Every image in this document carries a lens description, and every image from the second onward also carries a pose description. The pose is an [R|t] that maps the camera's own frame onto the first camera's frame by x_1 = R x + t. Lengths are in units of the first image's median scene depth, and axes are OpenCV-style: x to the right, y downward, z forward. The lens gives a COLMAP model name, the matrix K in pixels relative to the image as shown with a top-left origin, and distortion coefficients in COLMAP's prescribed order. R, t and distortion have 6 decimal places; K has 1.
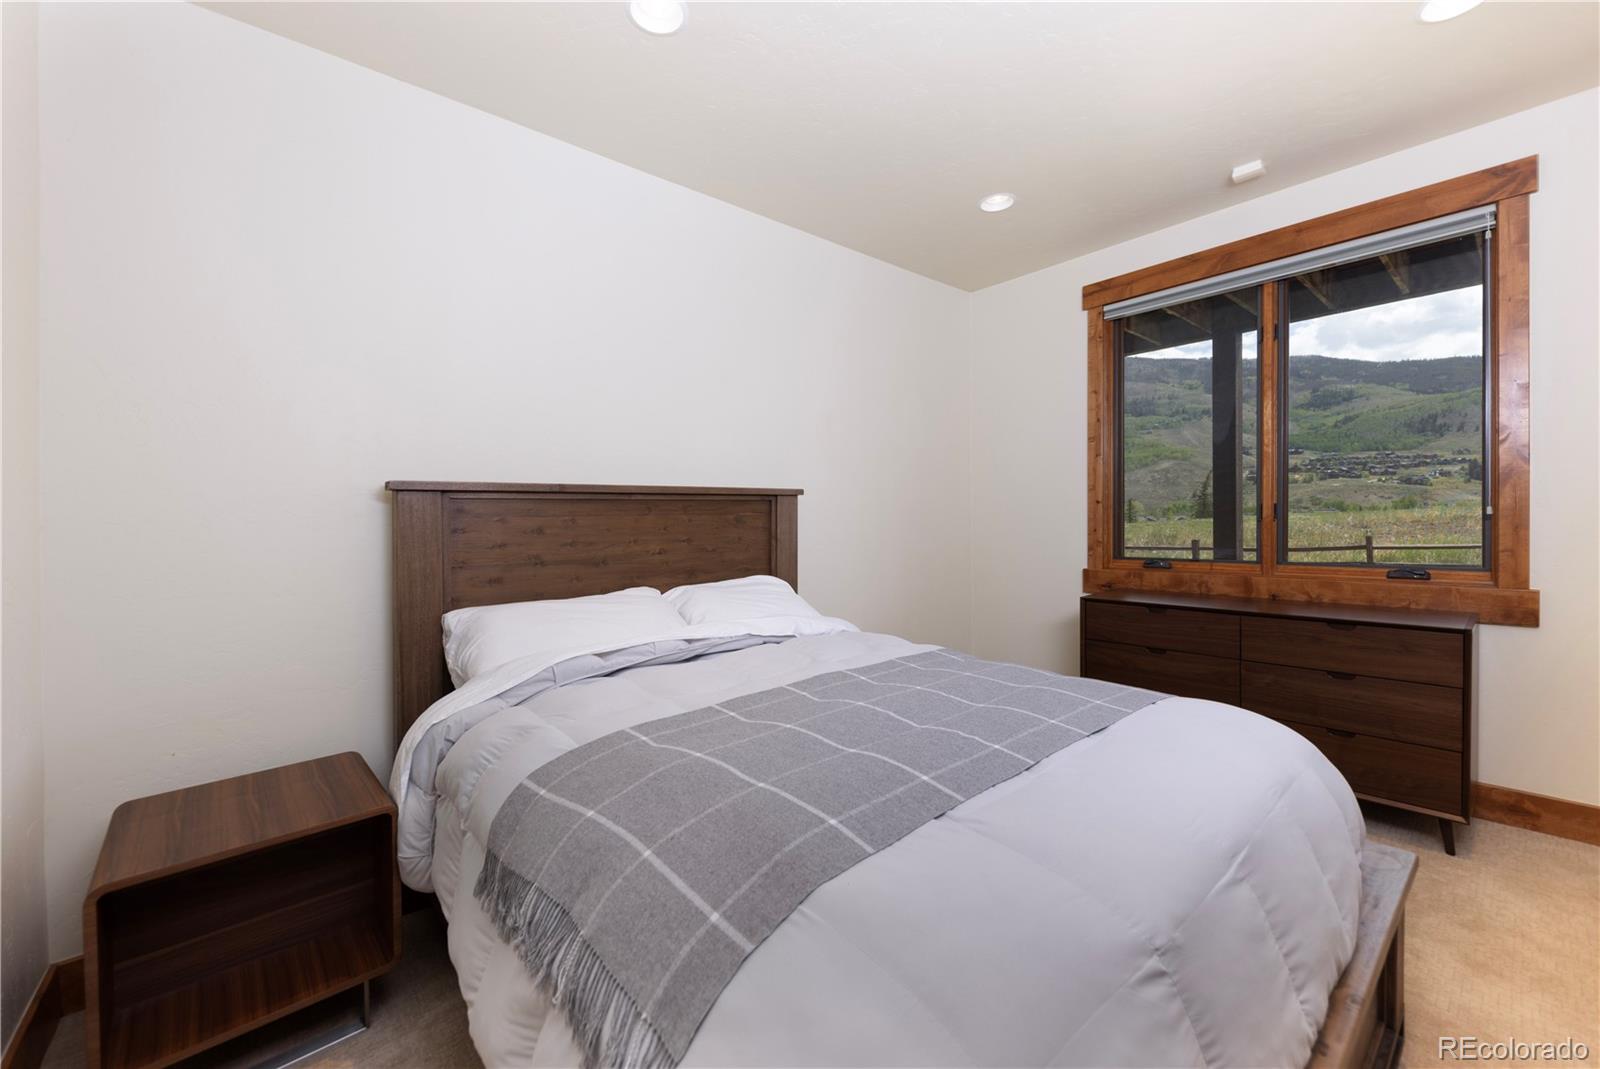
lens RADIAL K [[626.1, 0, 796.6], [0, 626.1, 511.0], [0, 0, 1]] dist [0.007470, -0.008018]
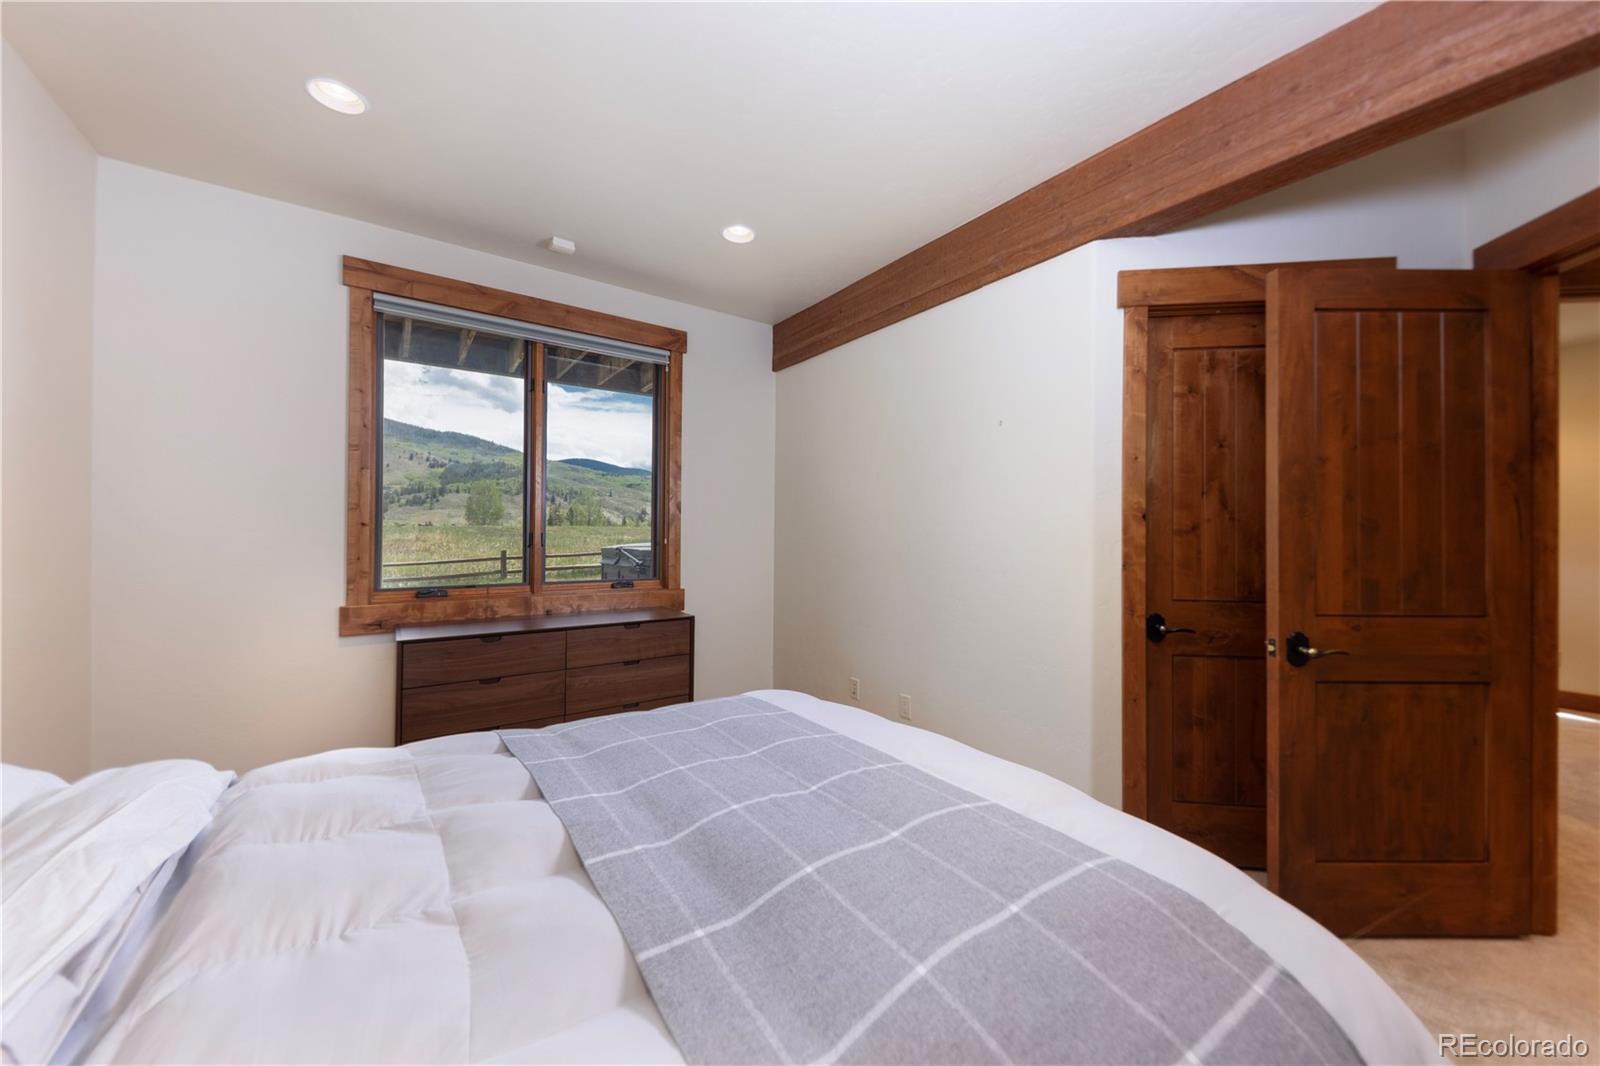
lens RADIAL K [[583.6, 0, 800.0], [0, 583.6, 533.0], [0, 0, 1]] dist [-0.000771, -0.000150]
pose [[0.083026, 0.021080, 0.996324, -0.271456], [-0.021949, 0.999572, -0.019320, -0.000824], [-0.996306, -0.020265, 0.083453, 0.410666]]
